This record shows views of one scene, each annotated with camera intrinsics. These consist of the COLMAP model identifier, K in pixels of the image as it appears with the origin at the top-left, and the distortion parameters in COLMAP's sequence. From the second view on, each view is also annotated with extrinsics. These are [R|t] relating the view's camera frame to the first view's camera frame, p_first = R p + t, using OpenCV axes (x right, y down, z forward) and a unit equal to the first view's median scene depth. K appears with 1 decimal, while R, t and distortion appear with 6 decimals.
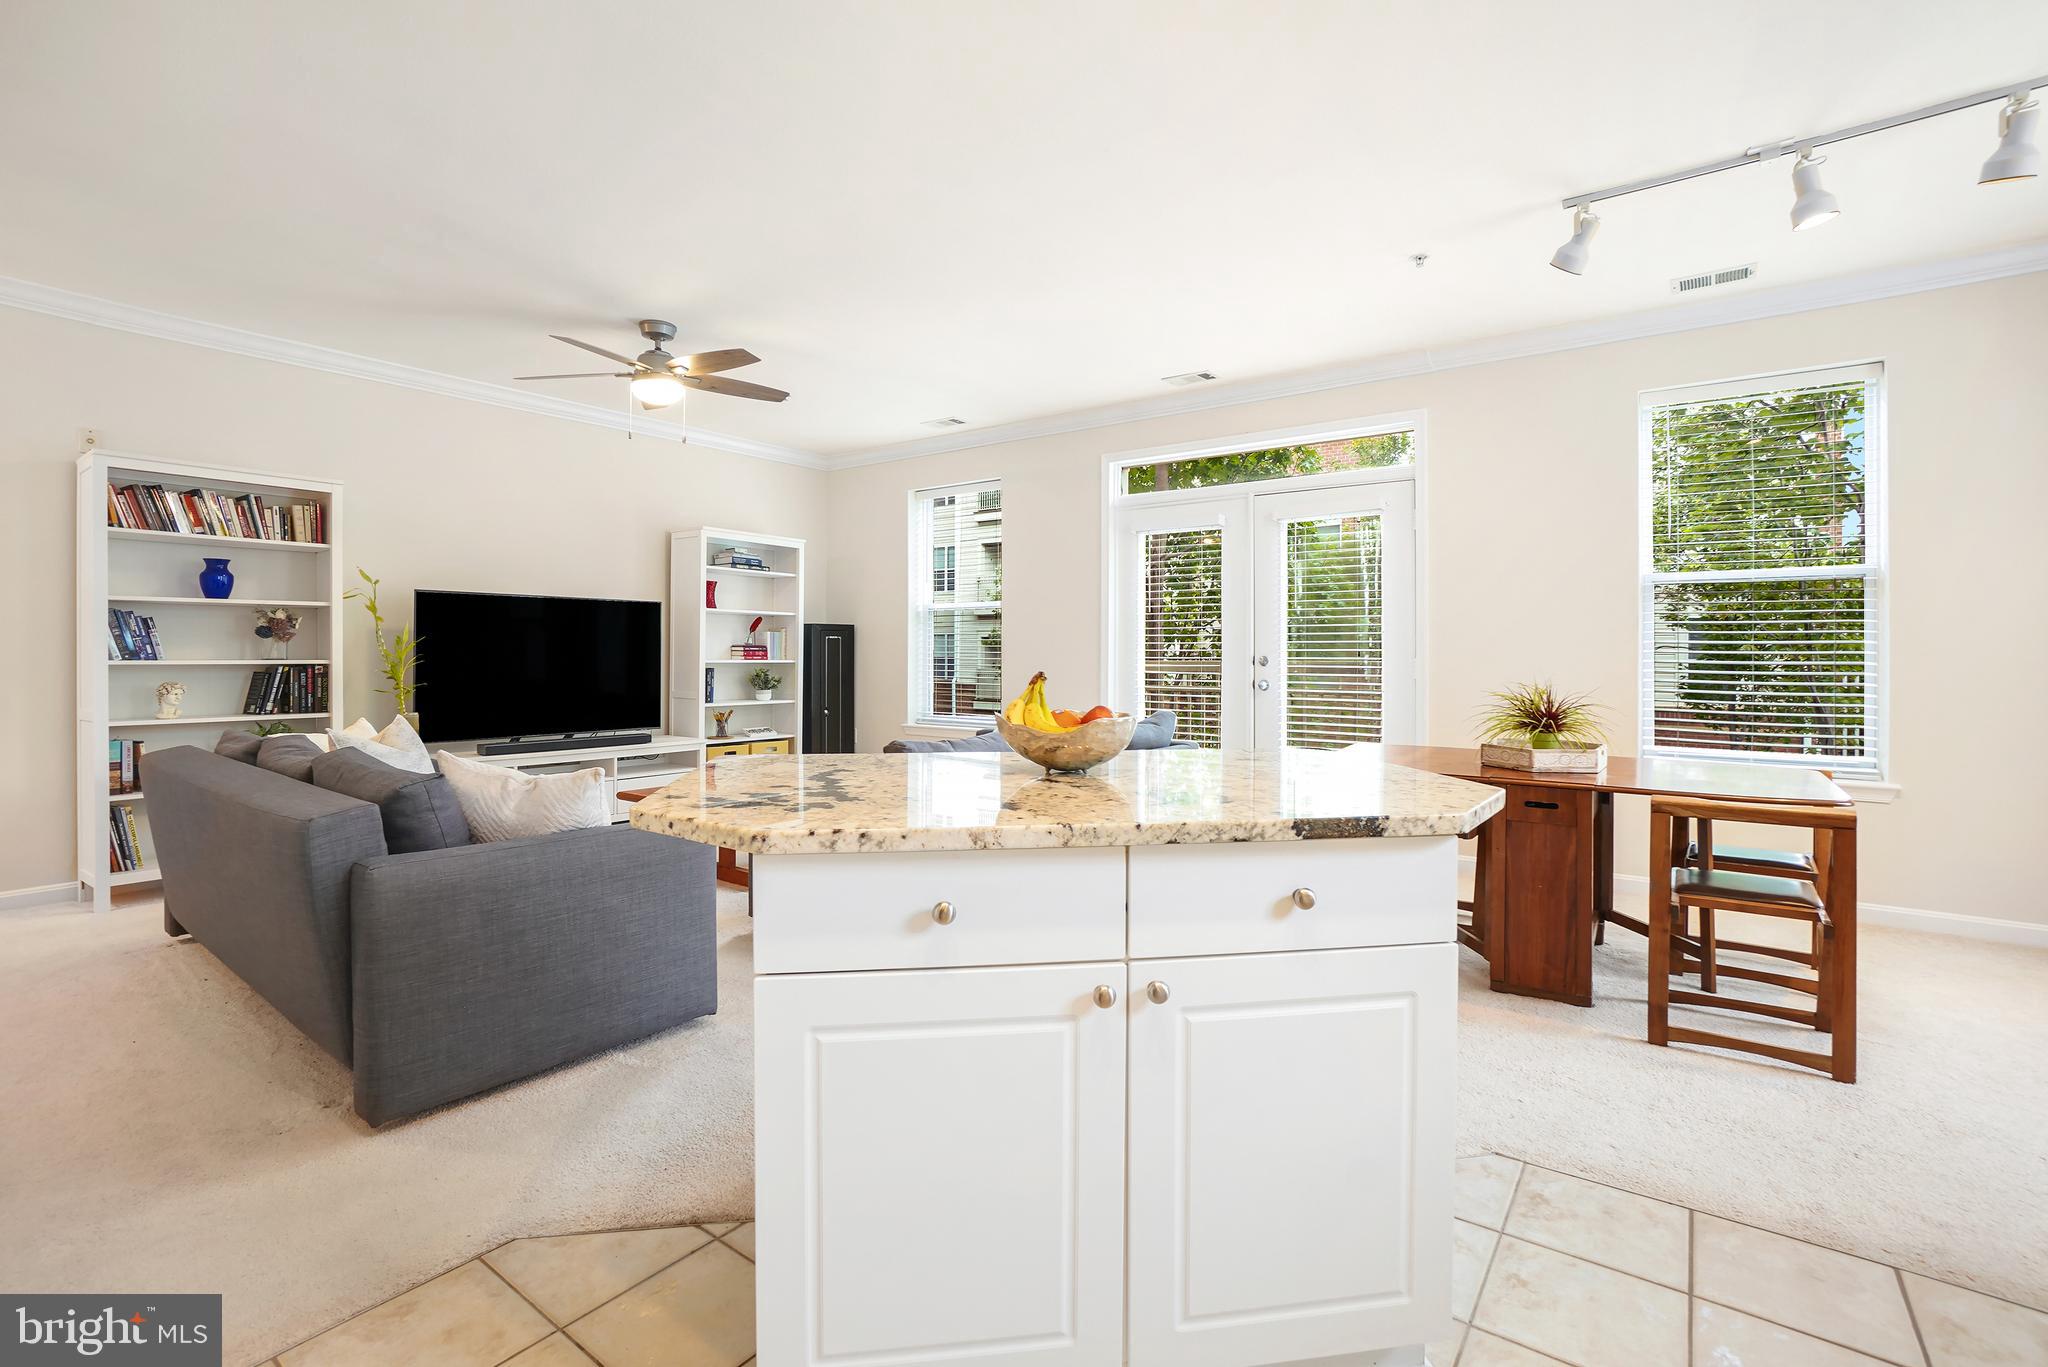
lens RADIAL K [[978.8, 0, 1022.7], [0, 978.8, 682.5], [0, 0, 1]] dist [0.006546, -0.000291]
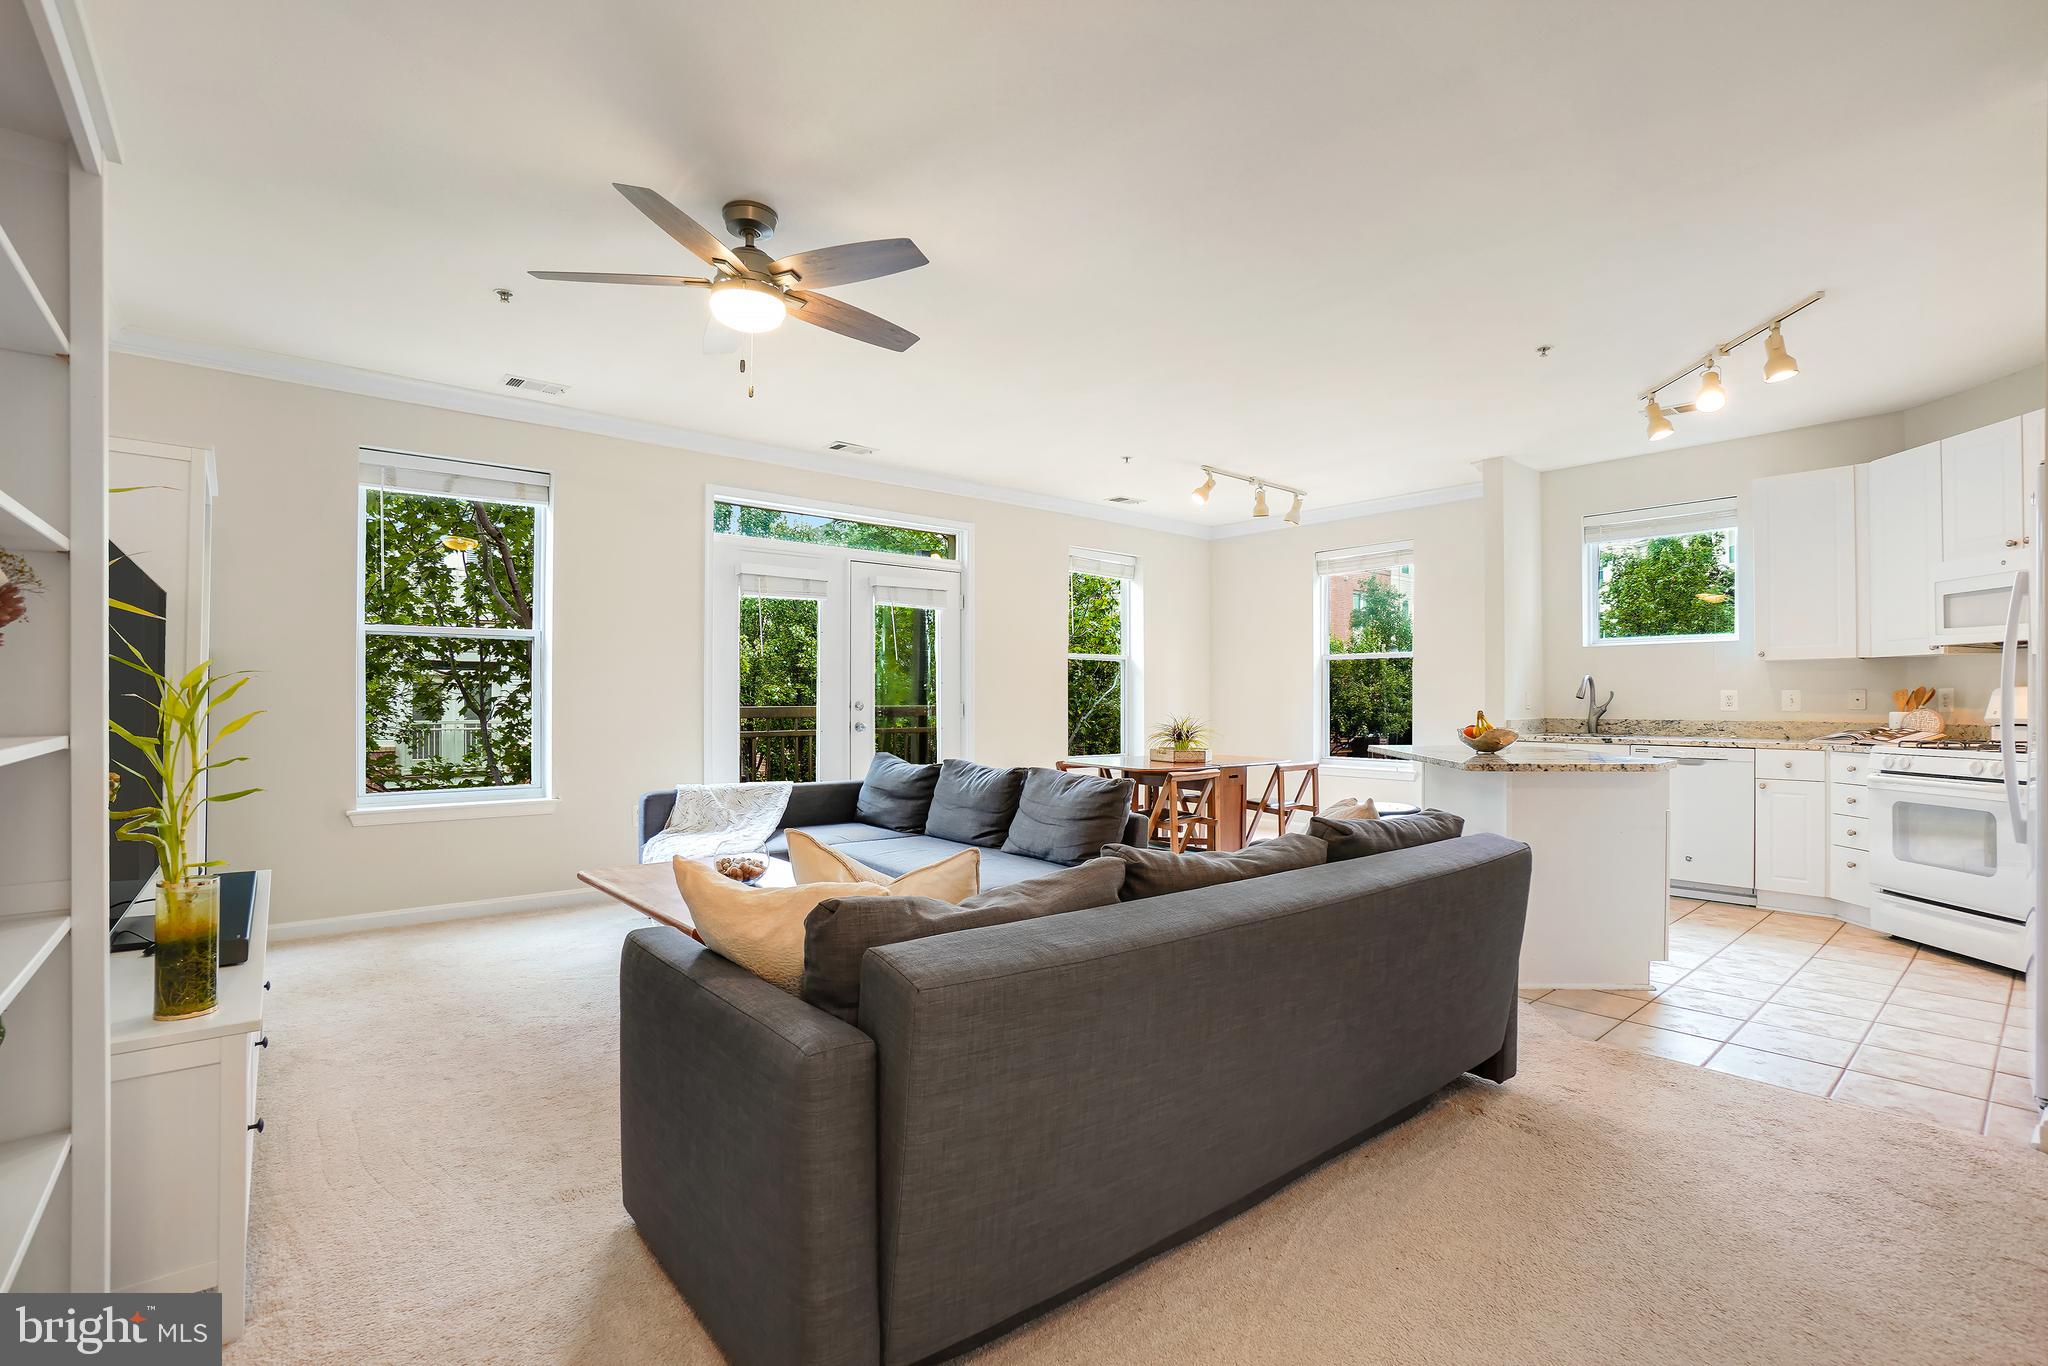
lens RADIAL K [[919.5, 0, 1066.7], [0, 919.5, 703.6], [0, 0, 1]] dist [-0.003870, 0.003732]
pose [[0.182491, -0.002682, 0.983204, -0.875200], [0.030231, 0.999539, -0.002885, -0.015552], [-0.982743, 0.030250, 0.182488, 0.644614]]
